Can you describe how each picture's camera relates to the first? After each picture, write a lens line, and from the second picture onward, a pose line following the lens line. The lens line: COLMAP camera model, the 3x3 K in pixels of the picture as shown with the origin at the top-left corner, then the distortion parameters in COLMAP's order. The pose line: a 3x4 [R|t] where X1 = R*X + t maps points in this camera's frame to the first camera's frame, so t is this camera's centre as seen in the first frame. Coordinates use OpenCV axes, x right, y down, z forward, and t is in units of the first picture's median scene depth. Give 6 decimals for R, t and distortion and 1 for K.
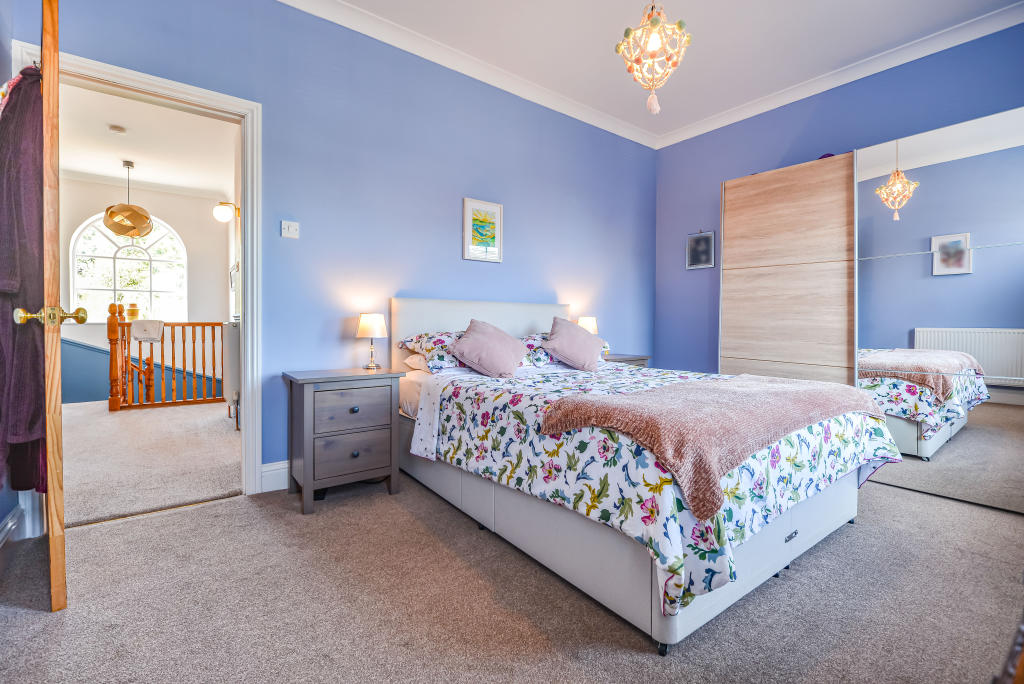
lens RADIAL K [[458.5, 0, 509.3], [0, 458.5, 318.7], [0, 0, 1]] dist [-0.013347, 0.000016]
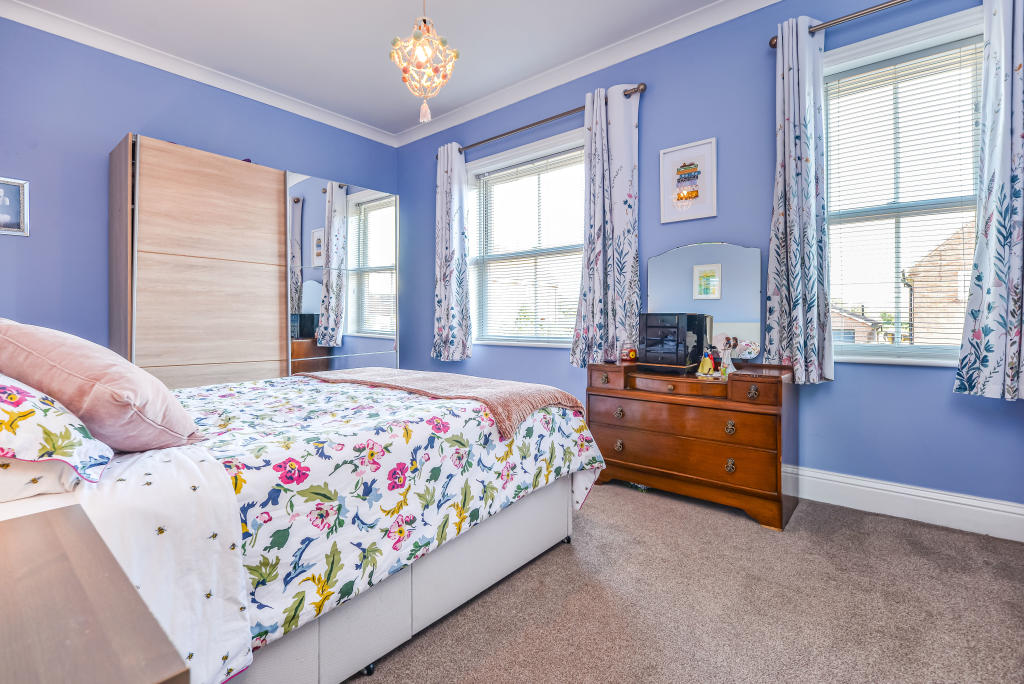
lens RADIAL K [[458.5, 0, 509.3], [0, 458.5, 318.7], [0, 0, 1]] dist [-0.013347, 0.000016]
pose [[-0.240762, 0.000173, 0.970584, -0.684591], [-0.006843, 0.999975, -0.001876, 0.002726], [-0.970560, -0.007094, -0.240755, 0.984138]]
